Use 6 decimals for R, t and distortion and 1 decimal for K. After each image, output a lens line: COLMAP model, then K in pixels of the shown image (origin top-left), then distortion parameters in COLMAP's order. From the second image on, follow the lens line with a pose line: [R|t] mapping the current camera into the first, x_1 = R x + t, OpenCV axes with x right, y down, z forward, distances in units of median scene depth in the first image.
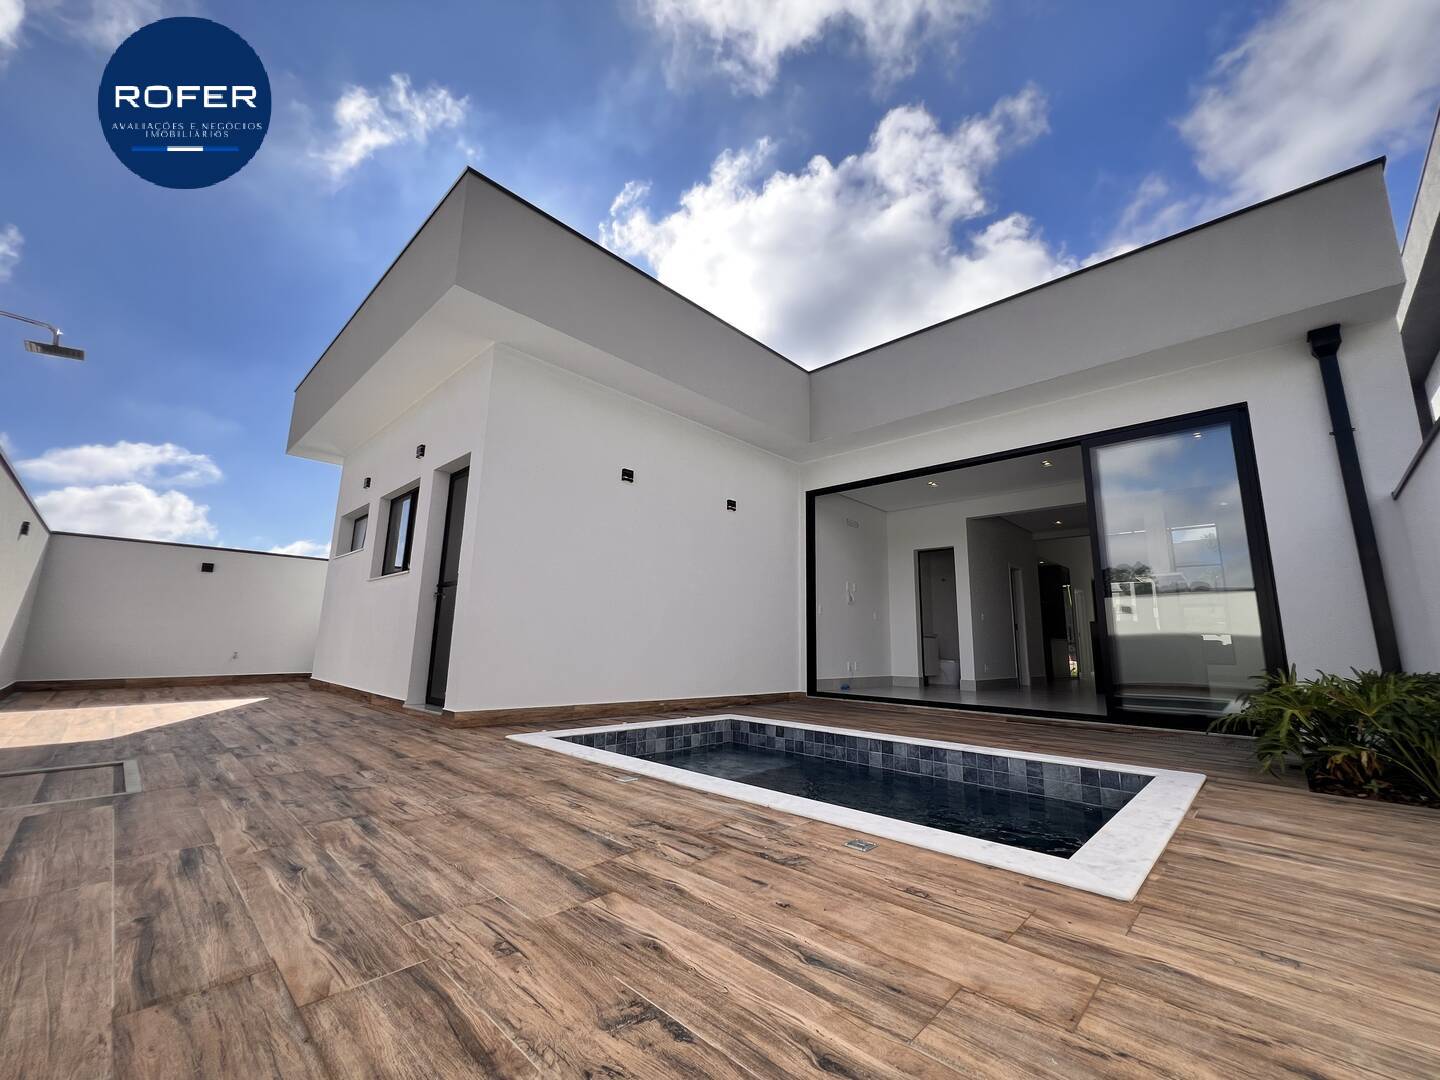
lens RADIAL K [[579.0, 0, 717.6], [0, 579.0, 538.1], [0, 0, 1]] dist [-0.000388, 0.000035]
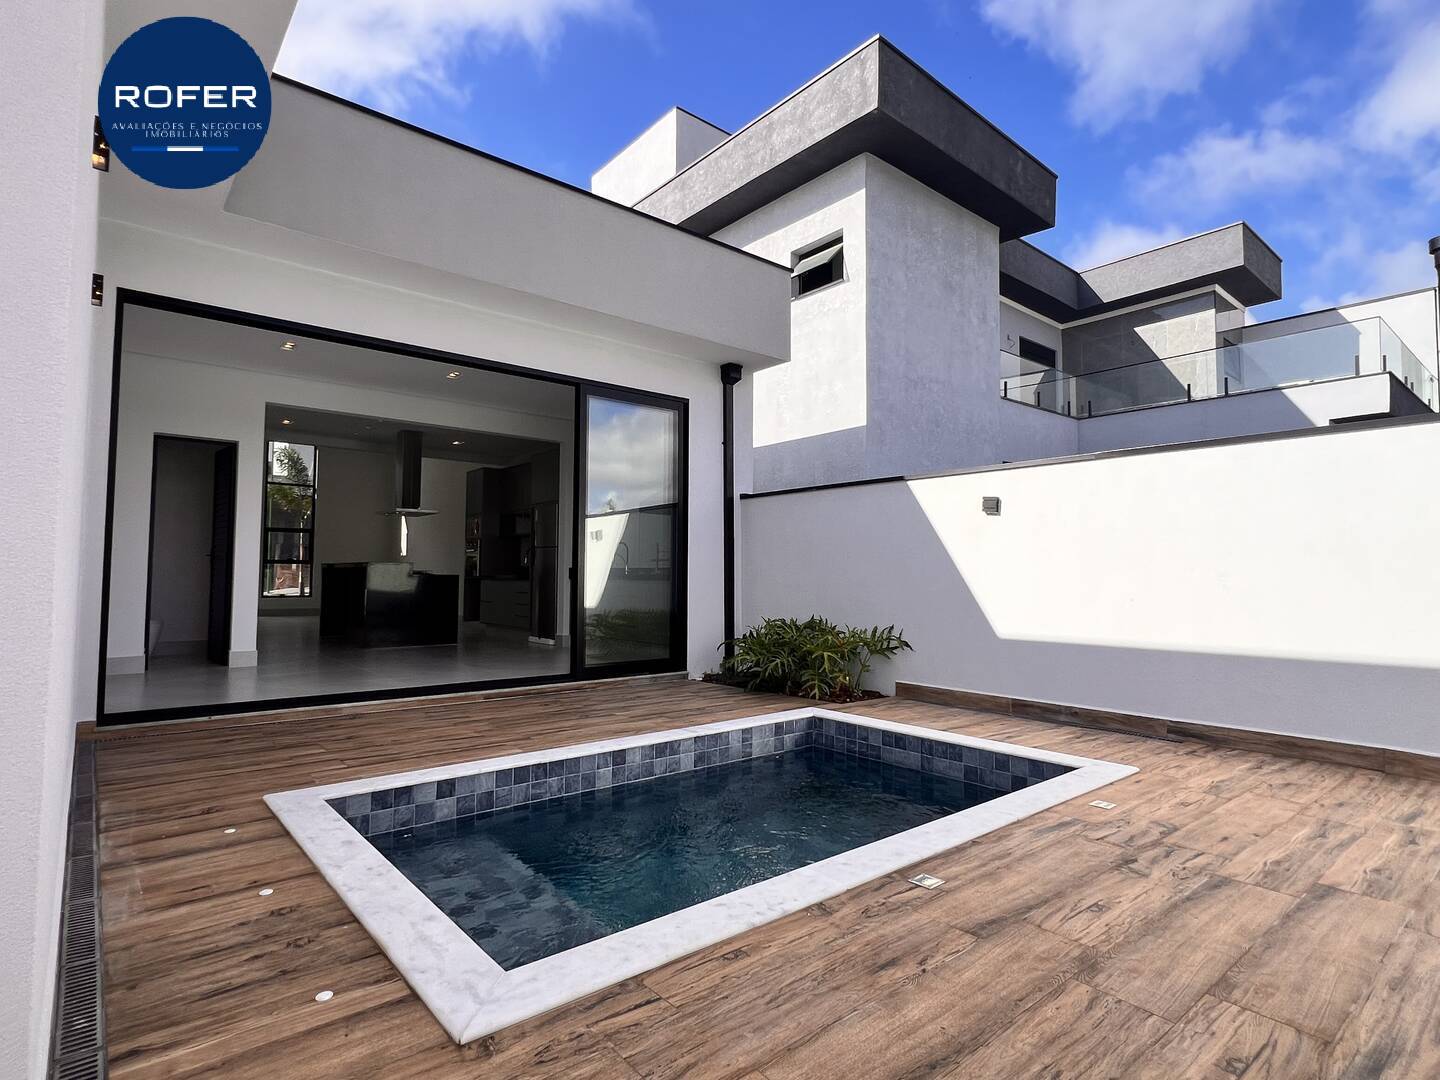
lens RADIAL K [[756.7, 0, 714.2], [0, 756.7, 543.9], [0, 0, 1]] dist [-0.004623, 0.001663]
pose [[0.102781, 0.020845, 0.994486, -1.424403], [-0.187073, 0.982345, -0.001256, 0.114160], [-0.976954, -0.185913, 0.104866, 1.652933]]
